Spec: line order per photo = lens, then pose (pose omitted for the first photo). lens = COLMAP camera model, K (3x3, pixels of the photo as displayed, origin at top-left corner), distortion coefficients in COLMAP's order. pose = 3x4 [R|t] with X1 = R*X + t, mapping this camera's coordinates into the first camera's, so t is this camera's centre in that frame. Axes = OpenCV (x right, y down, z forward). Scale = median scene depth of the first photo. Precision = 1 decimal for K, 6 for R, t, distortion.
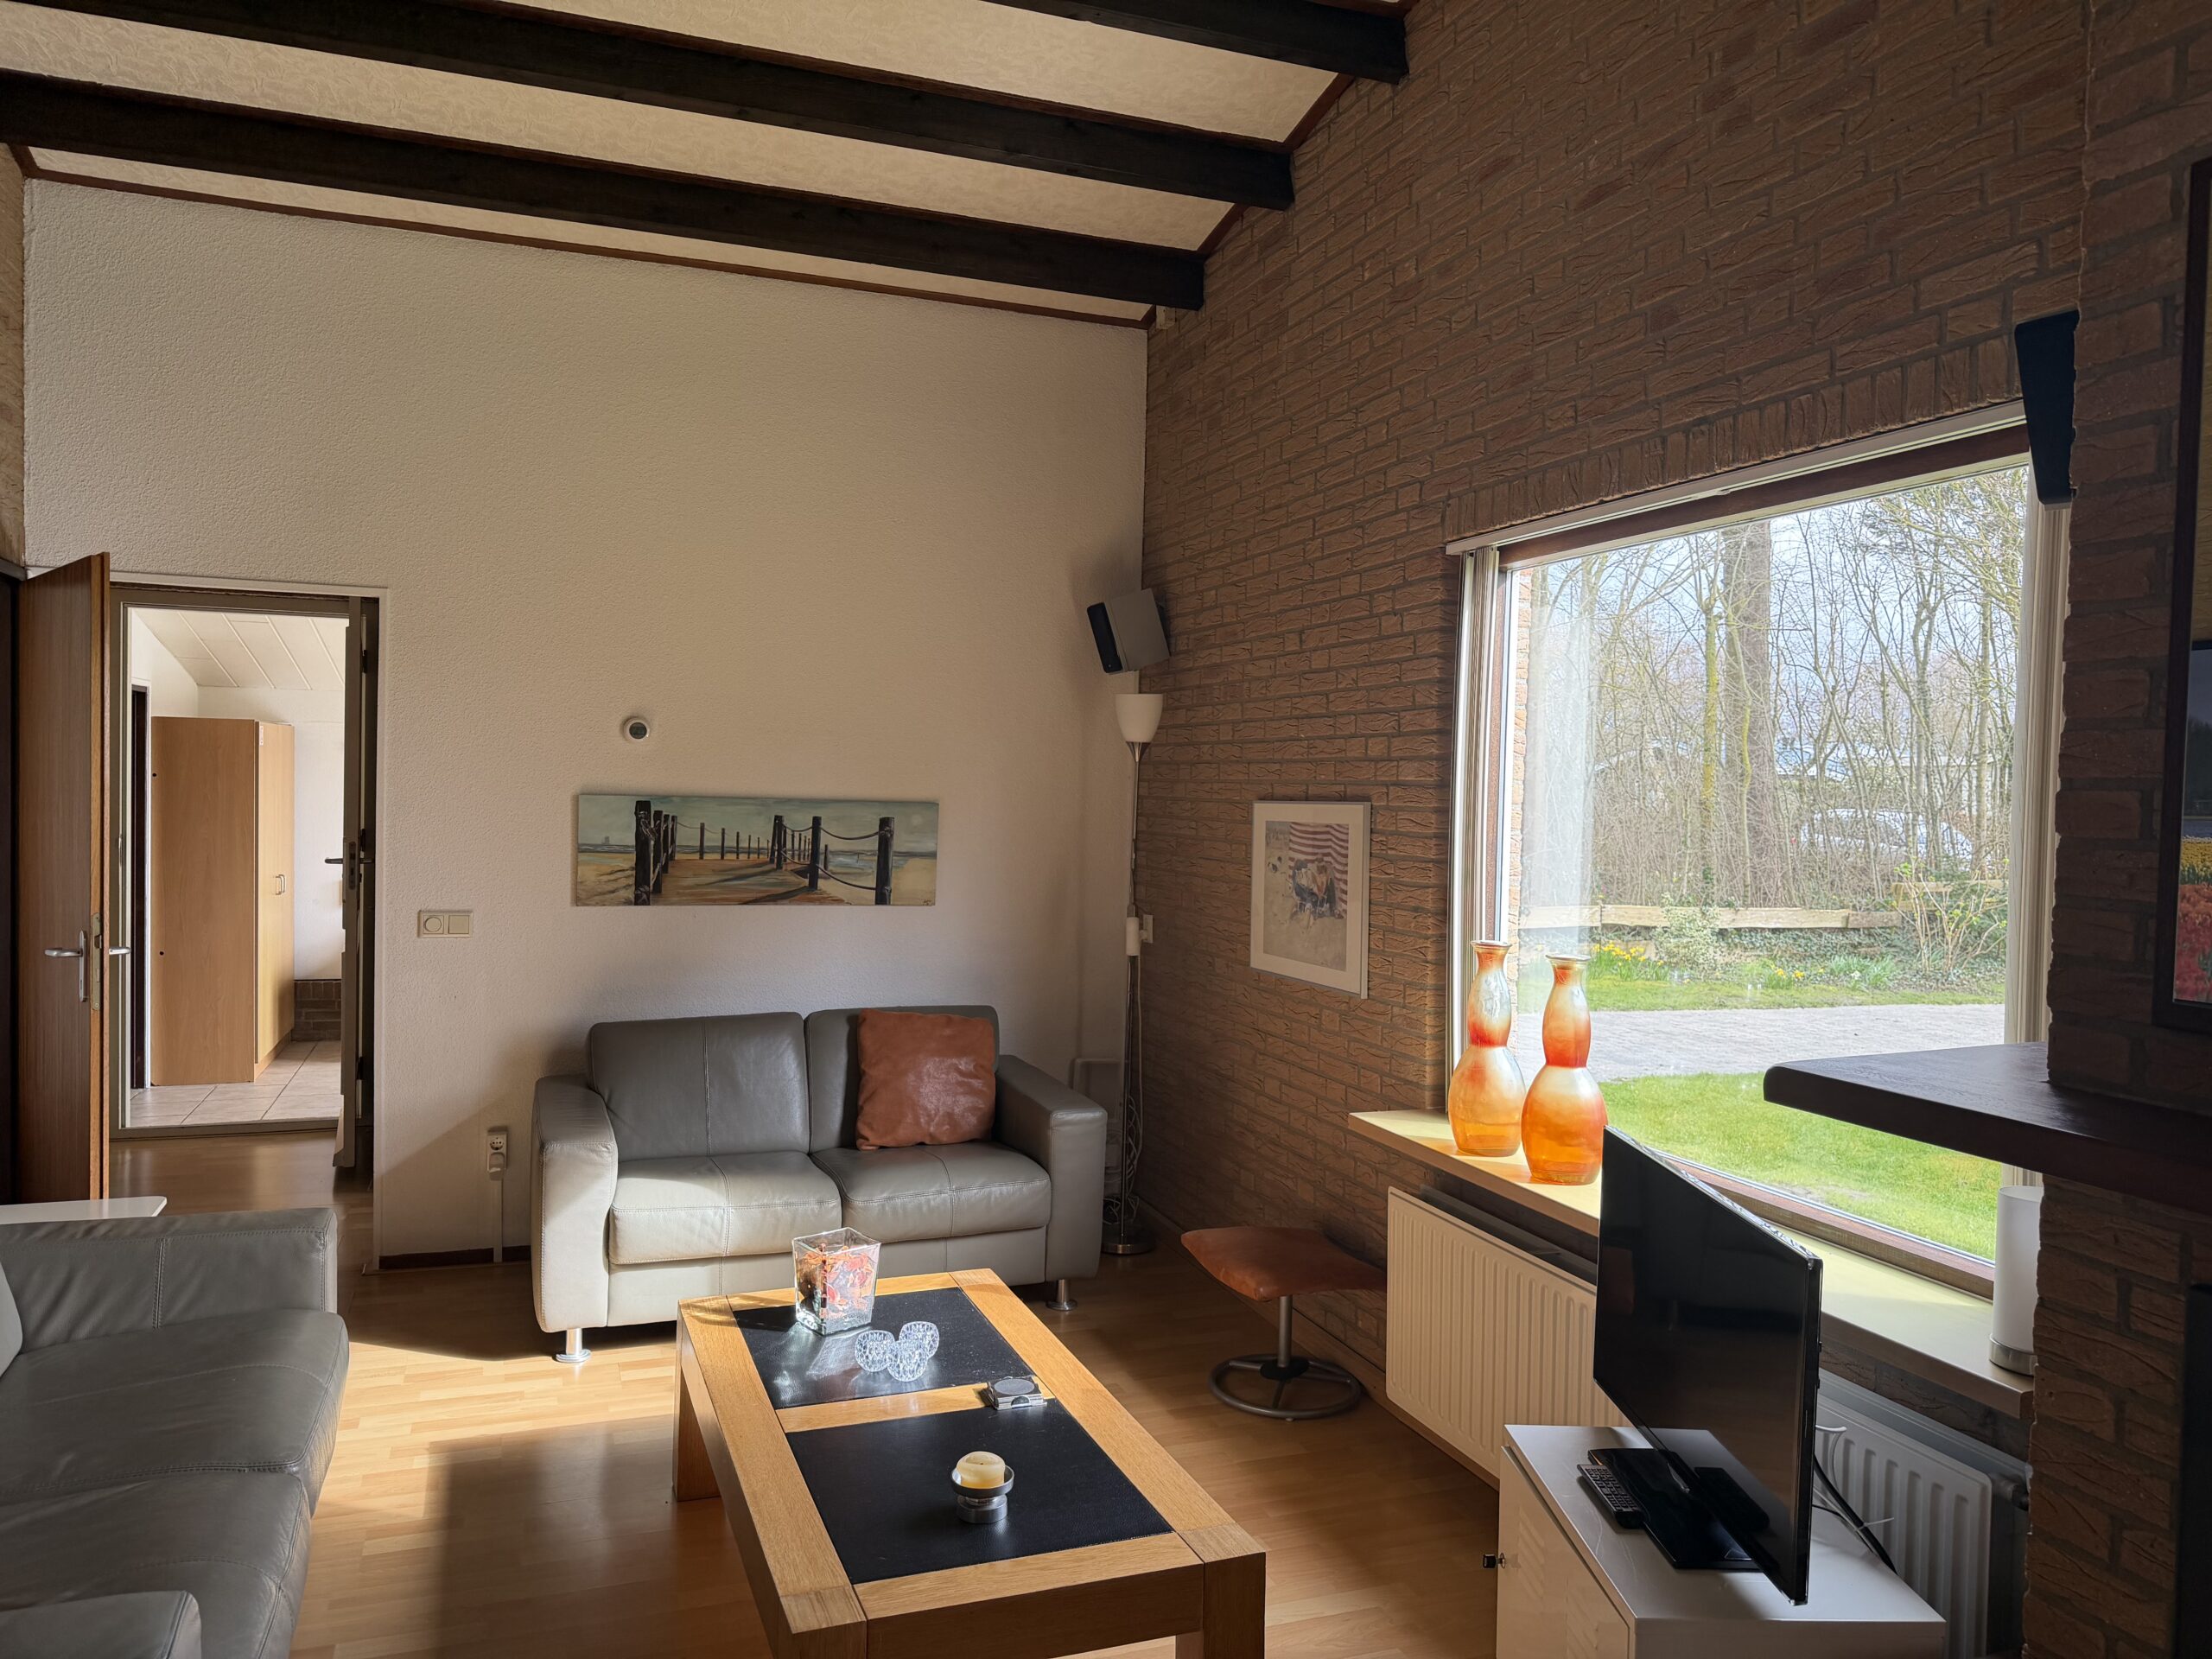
lens RADIAL K [[1543.6, 0, 1100.5], [0, 1543.6, 831.9], [0, 0, 1]] dist [0.049994, -0.014301]
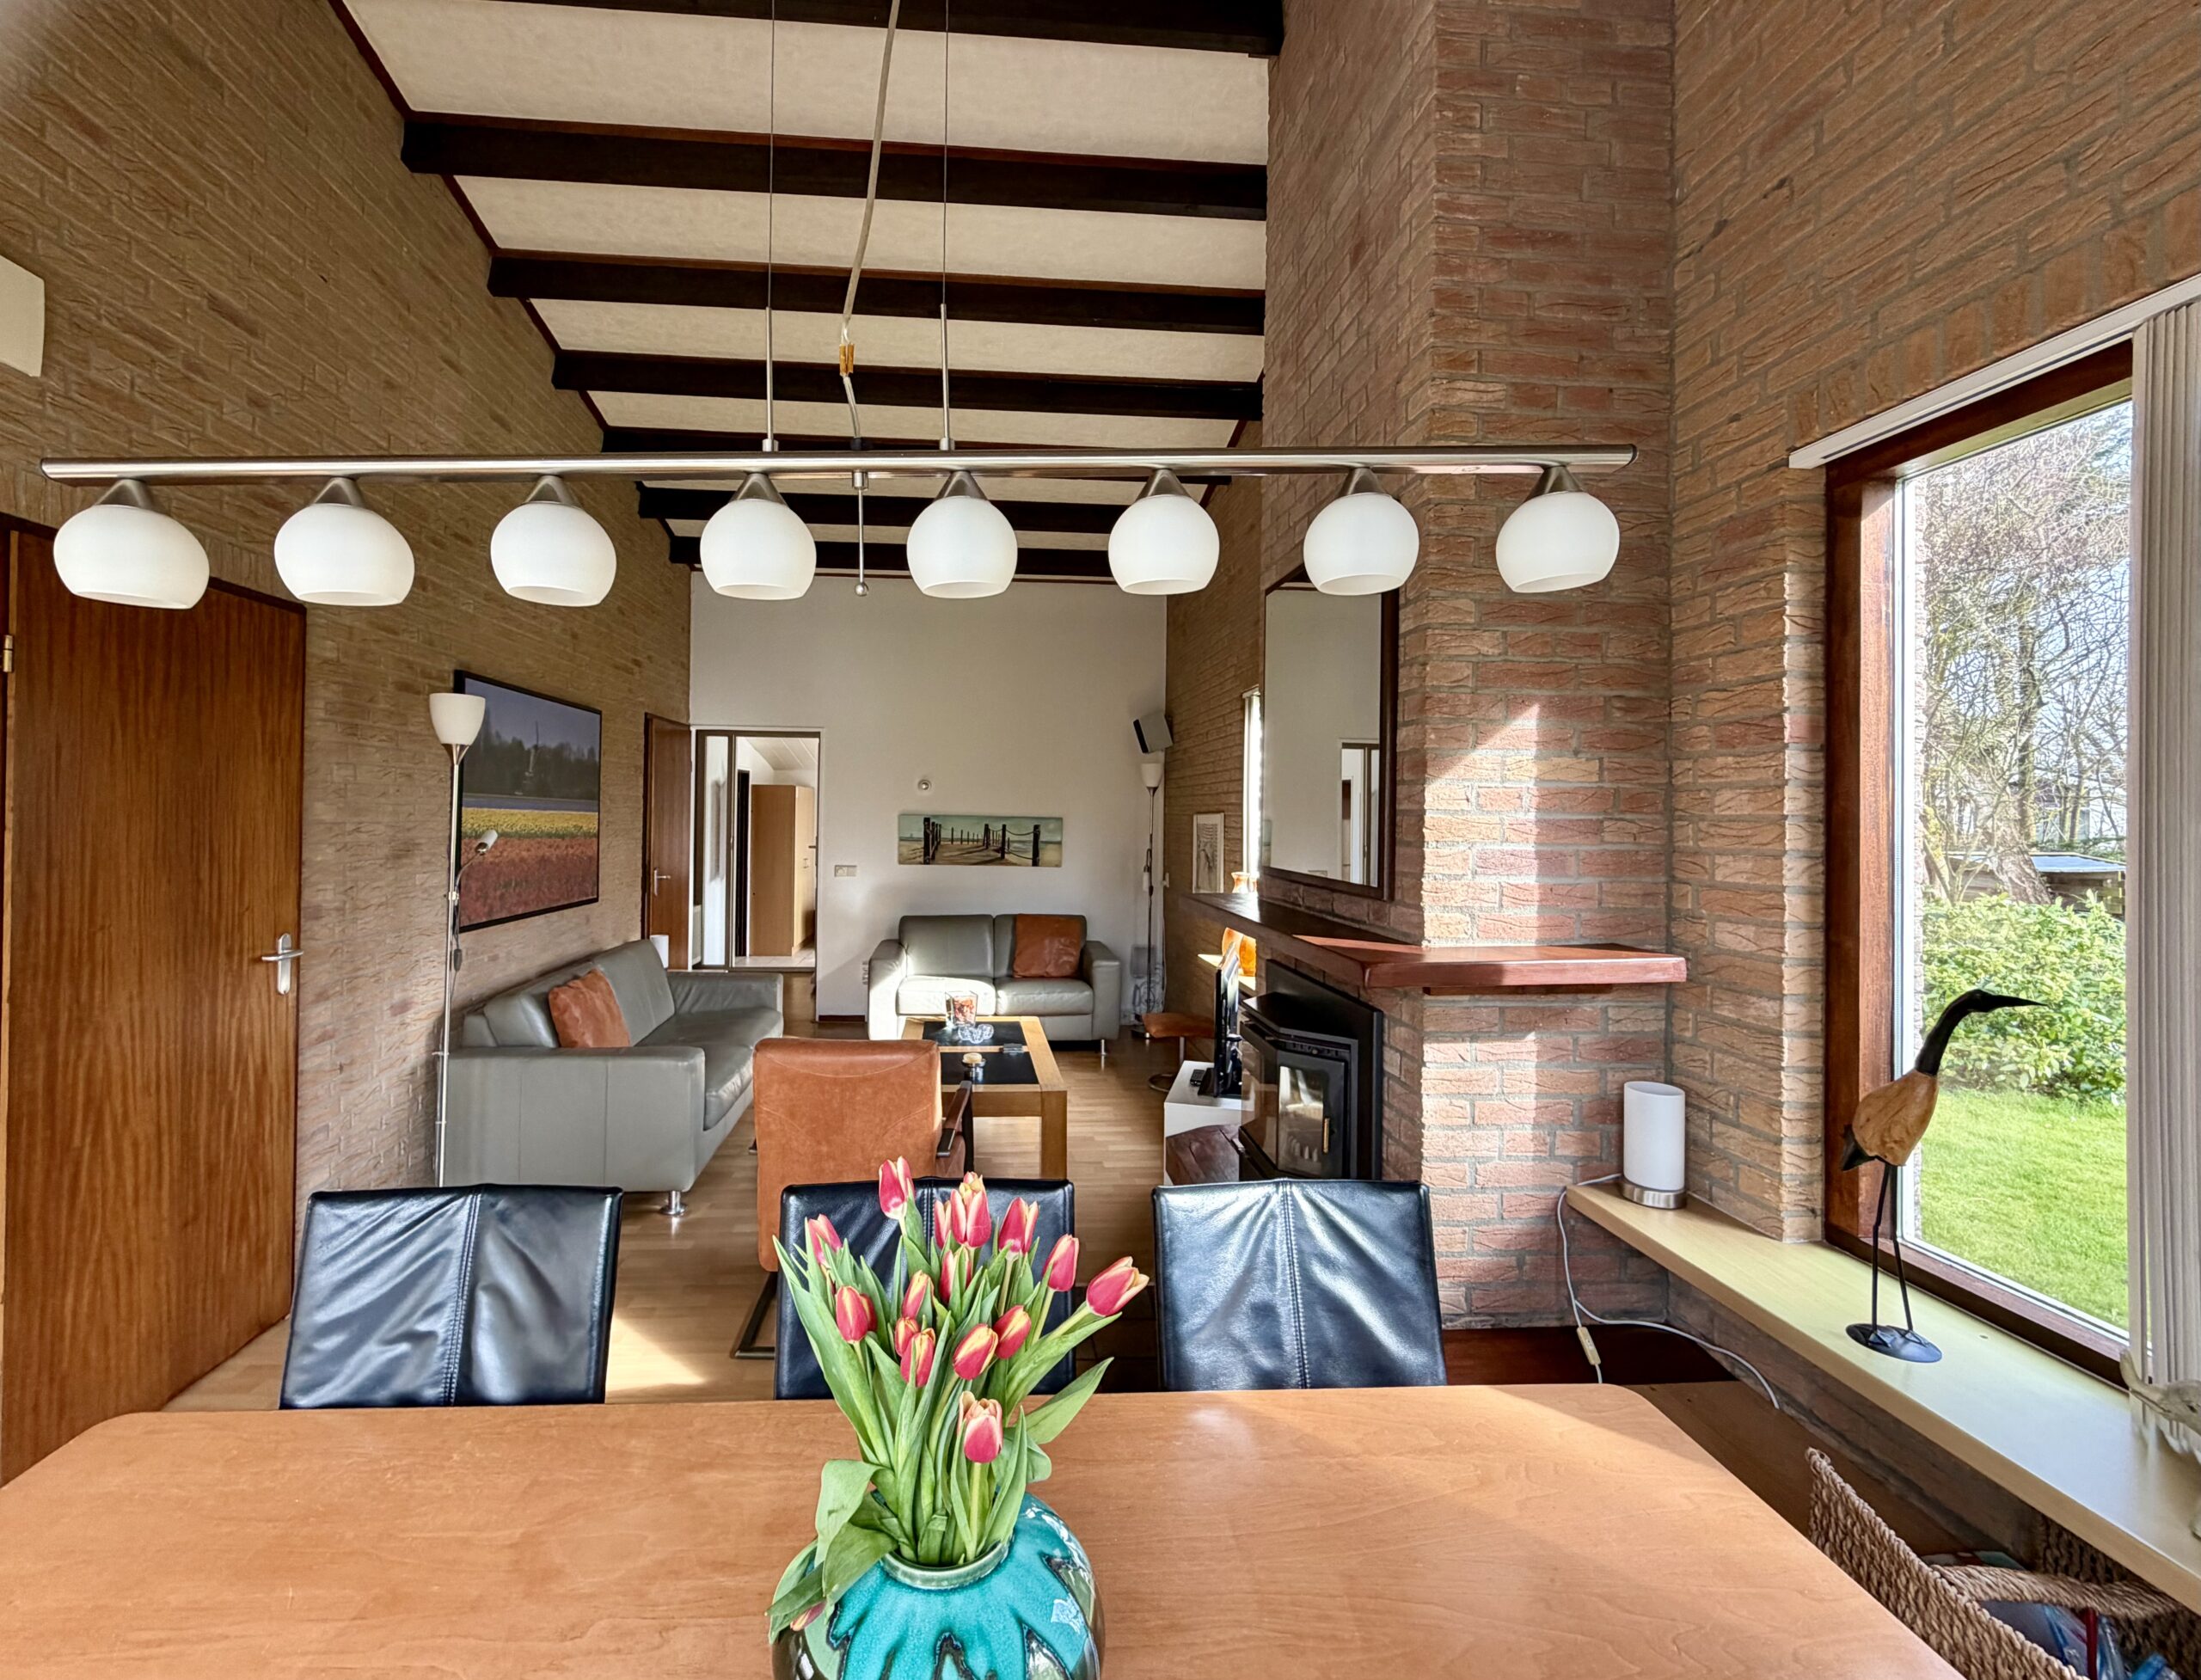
lens RADIAL K [[967.8, 0, 1007.9], [0, 967.8, 810.0], [0, 0, 1]] dist [-0.004746, -0.000590]
pose [[0.953450, -0.011514, -0.301332, 0.258094], [-0.000093, 0.999259, -0.038478, 0.024618], [0.301552, 0.036714, 0.952743, -0.313154]]
